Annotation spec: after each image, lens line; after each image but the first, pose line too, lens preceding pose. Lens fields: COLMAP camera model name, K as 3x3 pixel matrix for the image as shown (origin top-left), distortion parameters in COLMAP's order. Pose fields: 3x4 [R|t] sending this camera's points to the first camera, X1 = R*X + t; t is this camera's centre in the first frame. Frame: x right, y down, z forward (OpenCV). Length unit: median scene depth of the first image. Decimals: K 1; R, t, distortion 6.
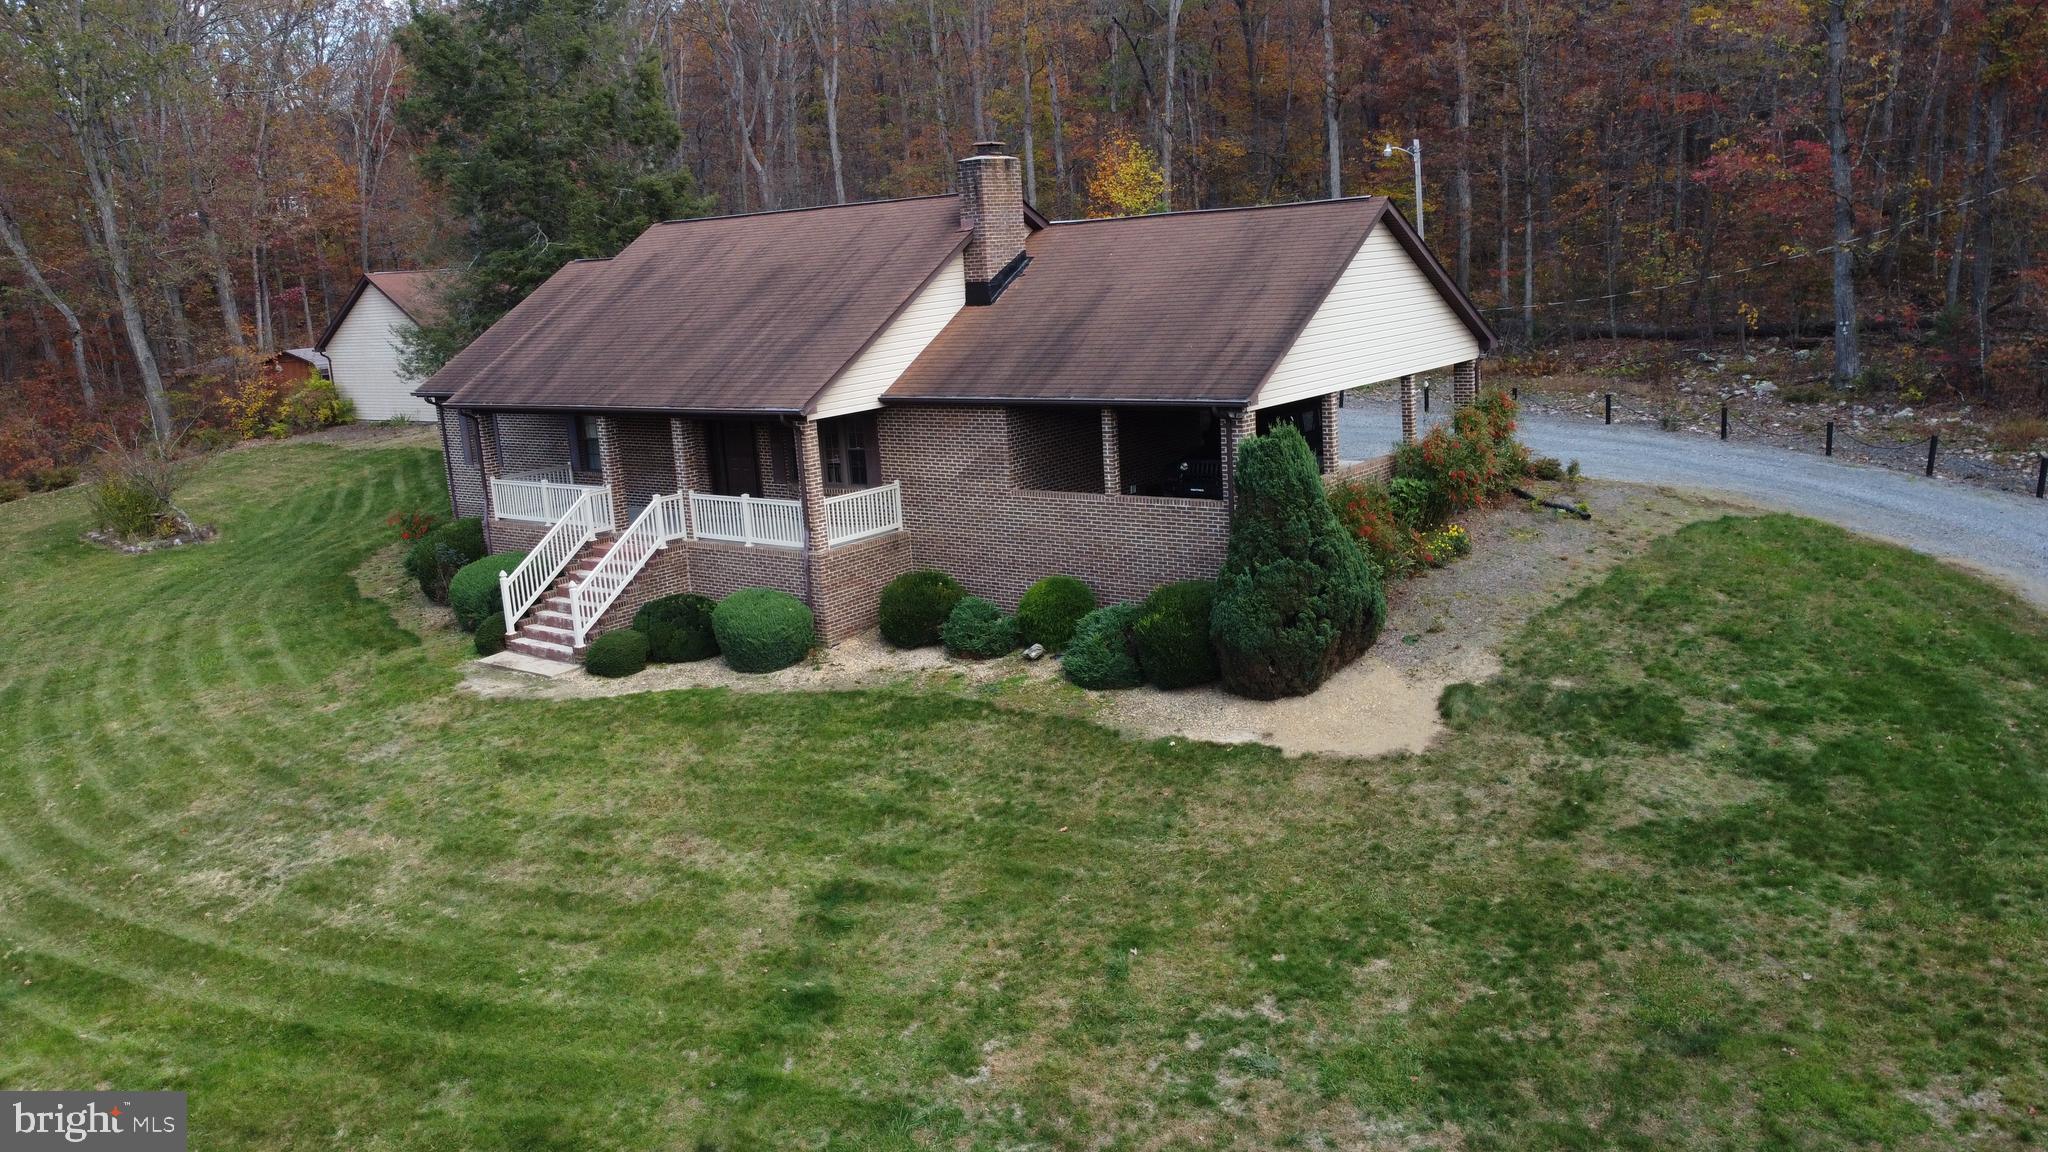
lens RADIAL K [[1554.7, 0, 1011.9], [0, 1554.7, 565.5], [0, 0, 1]] dist [0.004259, -0.016376]
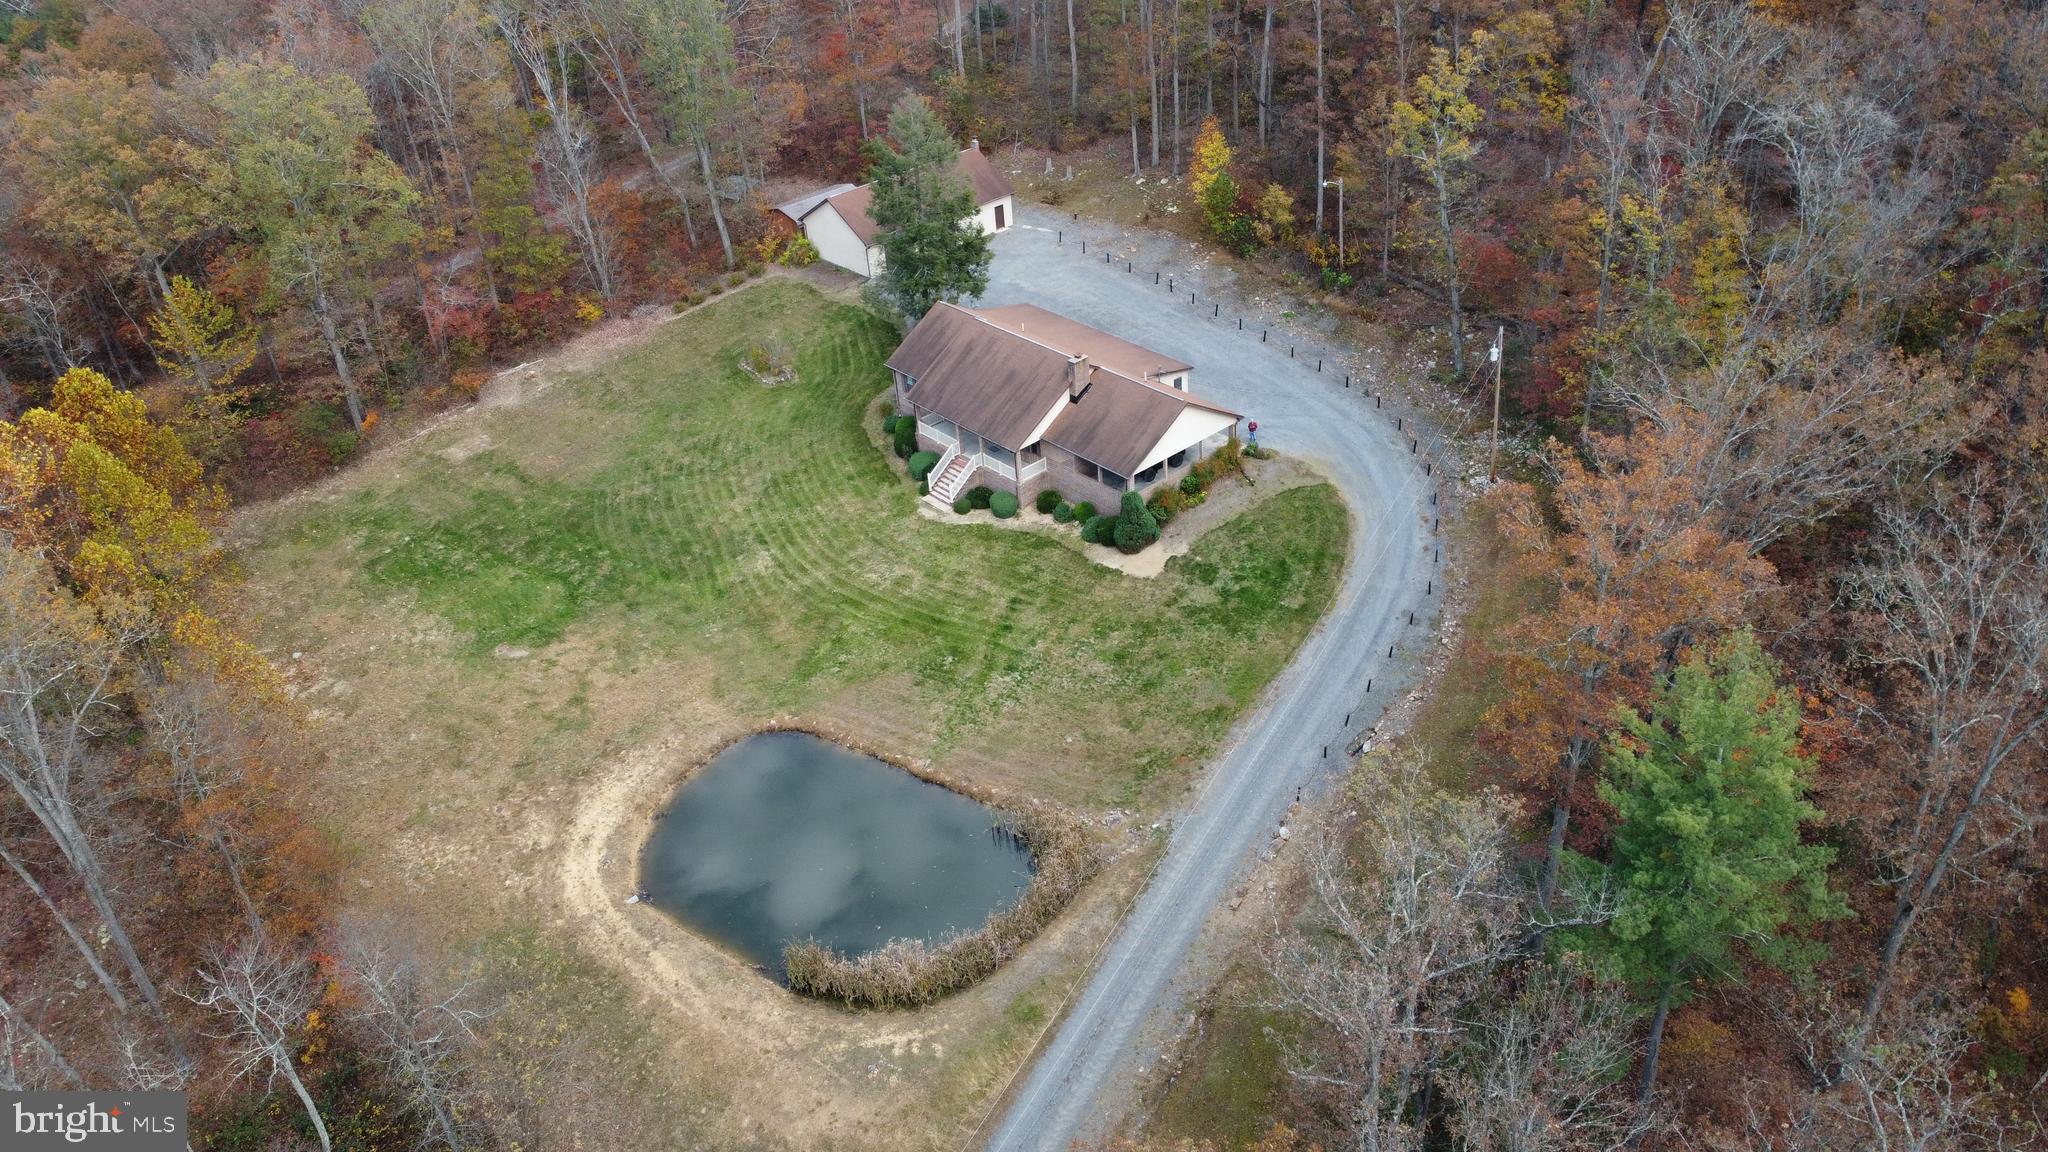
lens RADIAL K [[1554.7, 0, 1022.0], [0, 1554.7, 589.8], [0, 0, 1]] dist [0.004259, -0.016376]
pose [[0.984917, 0.091377, -0.146934, 0.505406], [-0.027505, 0.921067, 0.388431, -1.397743], [0.170829, -0.378531, 0.909688, -2.754008]]
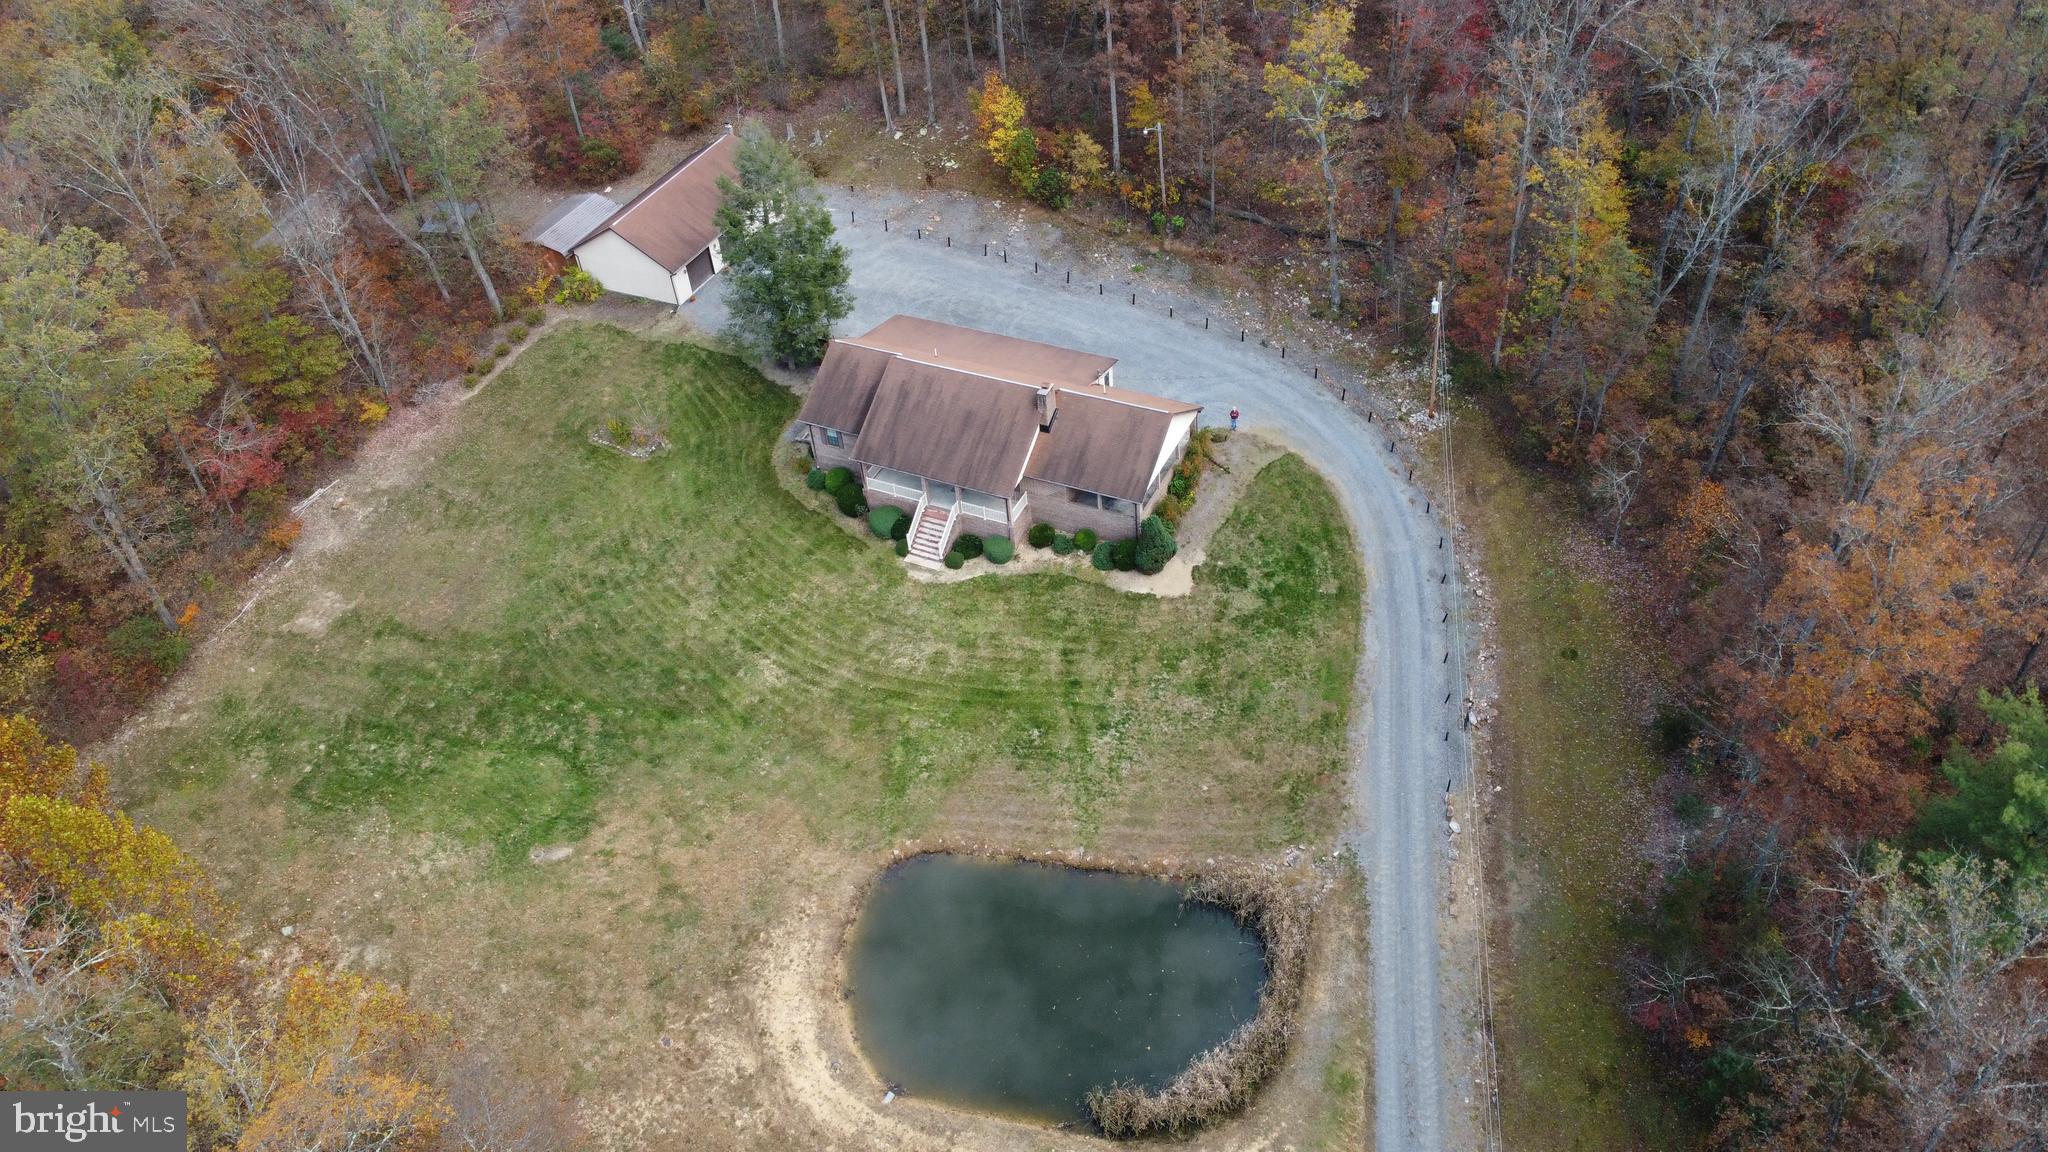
lens RADIAL K [[1554.7, 0, 1023.6], [0, 1554.7, 585.6], [0, 0, 1]] dist [0.004259, -0.016376]
pose [[0.974648, -0.153933, 0.162376, -0.820123], [0.053140, 0.864216, 0.500307, -1.946249], [-0.217342, -0.478995, 0.850486, -2.383448]]
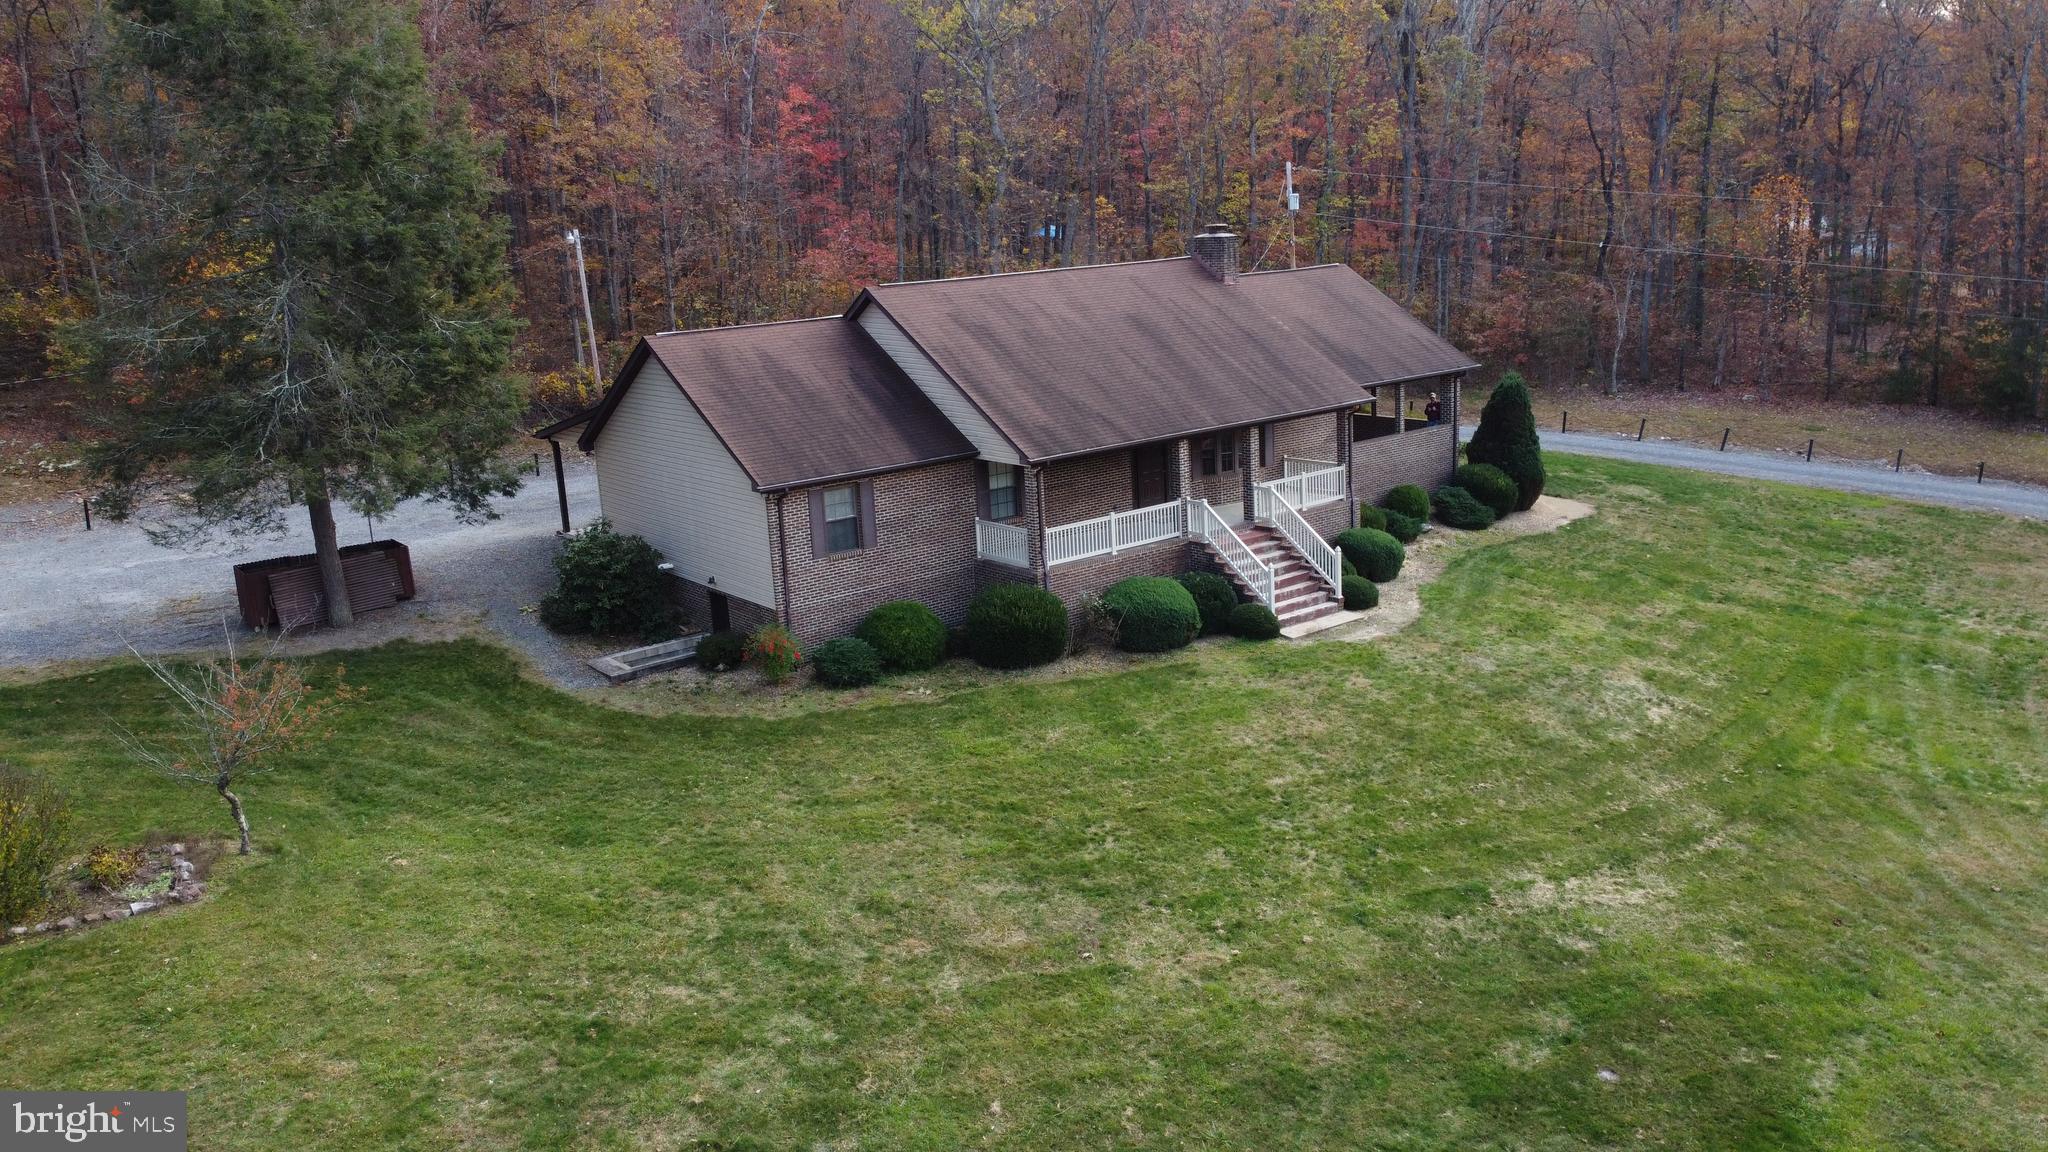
lens RADIAL K [[1554.7, 0, 1011.9], [0, 1554.7, 577.8], [0, 0, 1]] dist [0.004259, -0.016376]
pose [[0.246452, -0.172745, 0.953635, -1.963227], [0.235101, 0.965252, 0.114090, -0.217615], [-0.940207, 0.196083, 0.278501, 1.113048]]
